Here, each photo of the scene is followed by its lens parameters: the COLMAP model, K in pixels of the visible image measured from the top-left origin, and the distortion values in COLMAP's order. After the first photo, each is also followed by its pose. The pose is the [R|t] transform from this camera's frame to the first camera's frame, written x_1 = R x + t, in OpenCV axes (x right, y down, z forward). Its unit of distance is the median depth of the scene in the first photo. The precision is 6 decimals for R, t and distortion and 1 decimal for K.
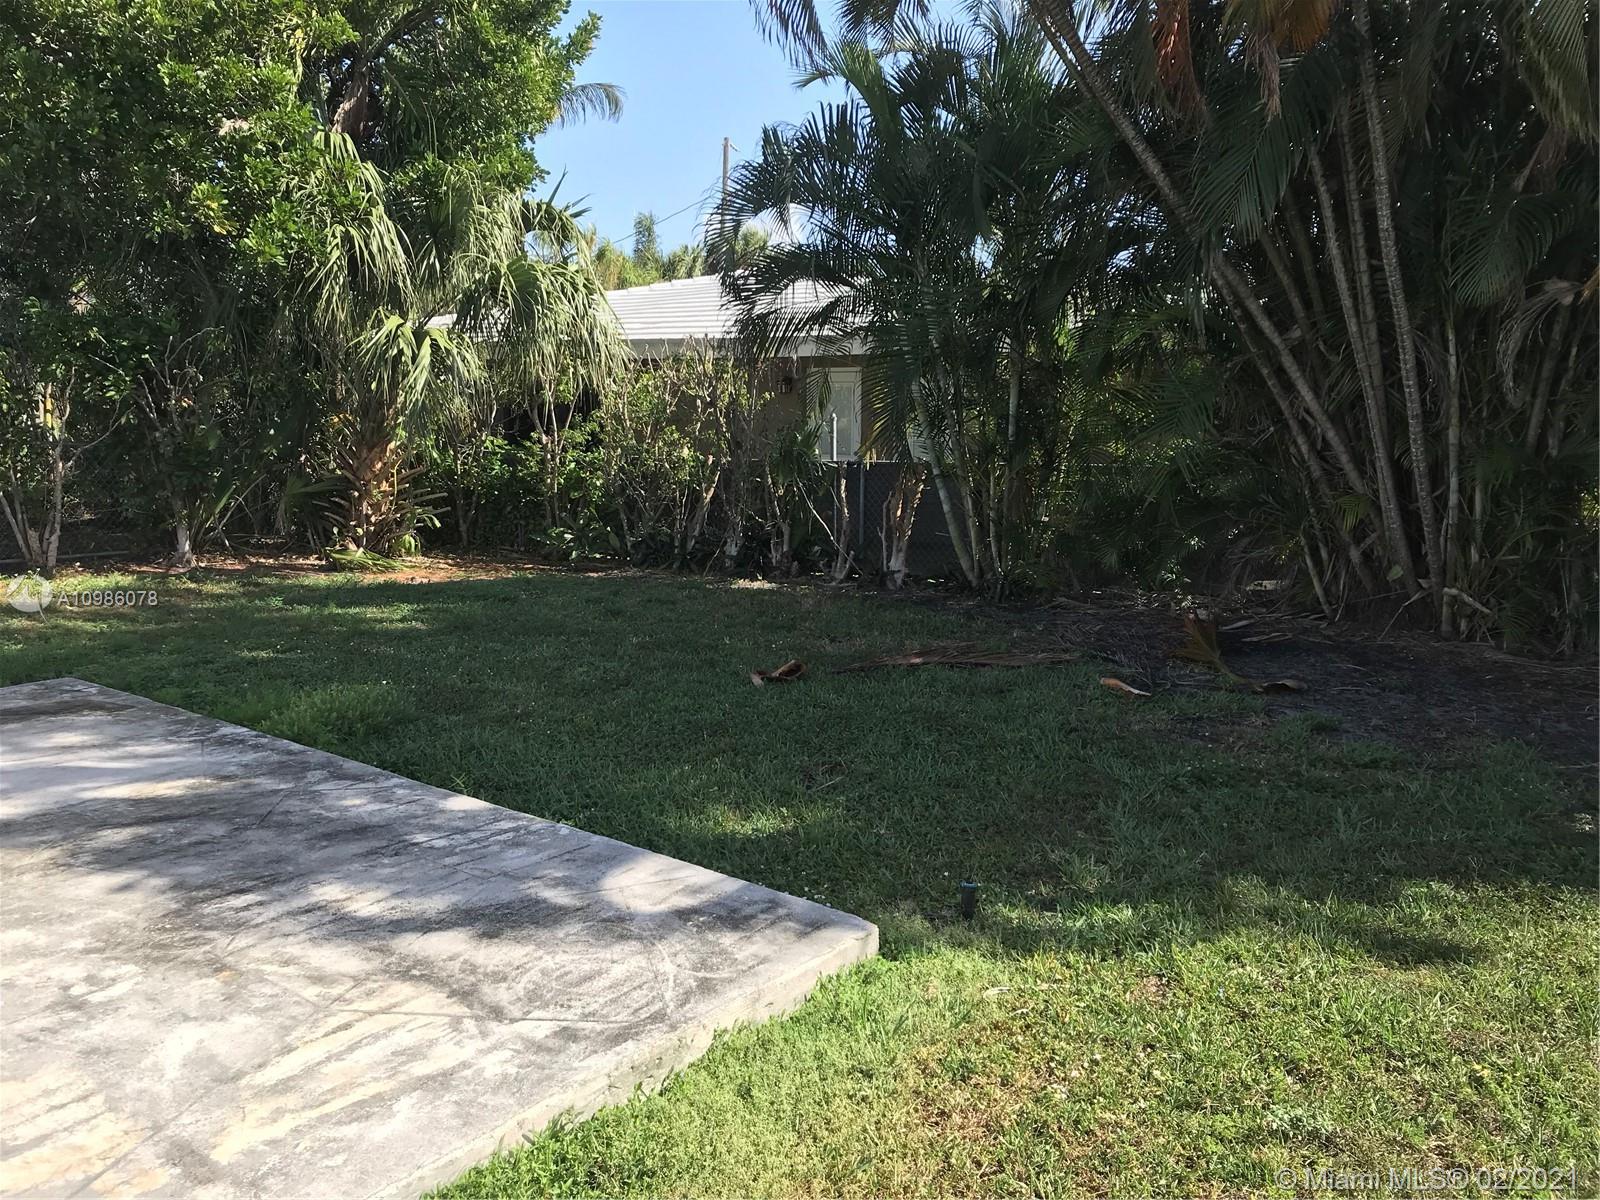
lens RADIAL K [[1310.2, 0, 797.6], [0, 1310.2, 593.6], [0, 0, 1]] dist [0.036750, -0.007434]
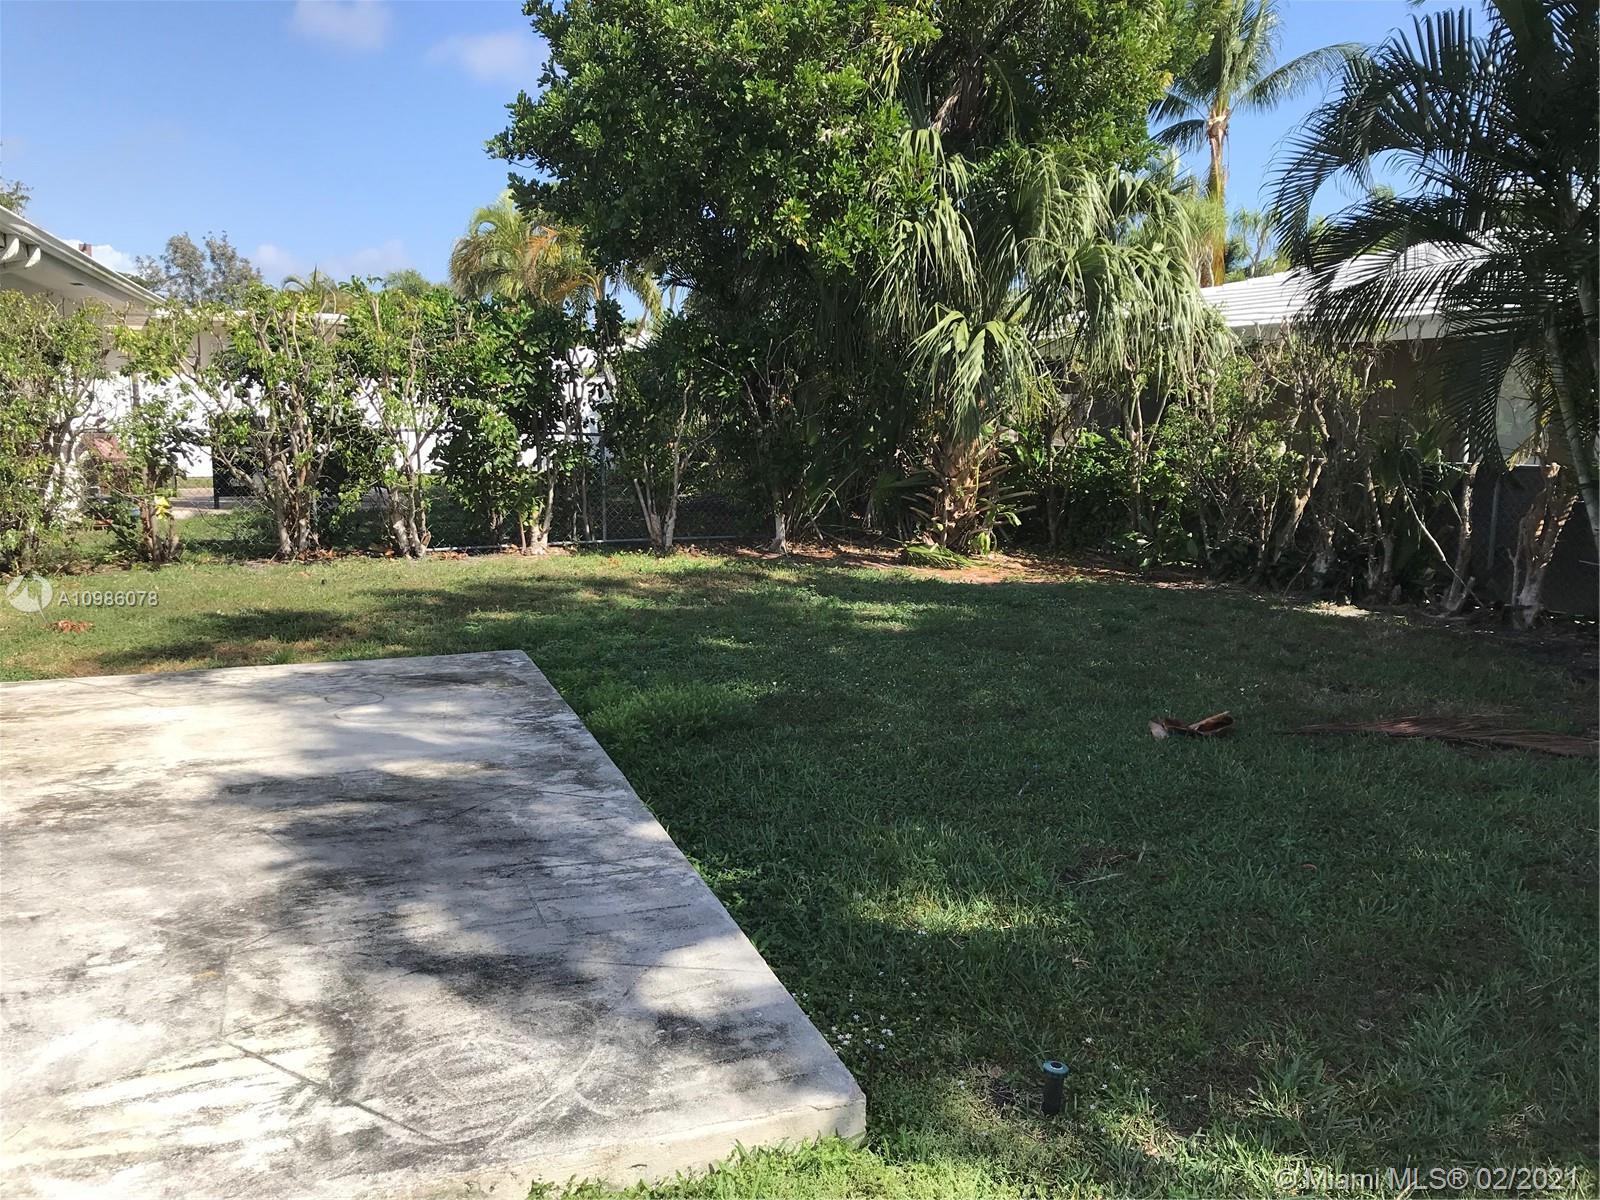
lens RADIAL K [[1310.2, 0, 797.6], [0, 1310.2, 593.6], [0, 0, 1]] dist [0.036750, -0.007434]
pose [[0.851411, 0.069929, -0.519817, 0.110187], [-0.068105, 0.997421, 0.022629, -0.012528], [0.520059, 0.016136, 0.853978, 0.093744]]
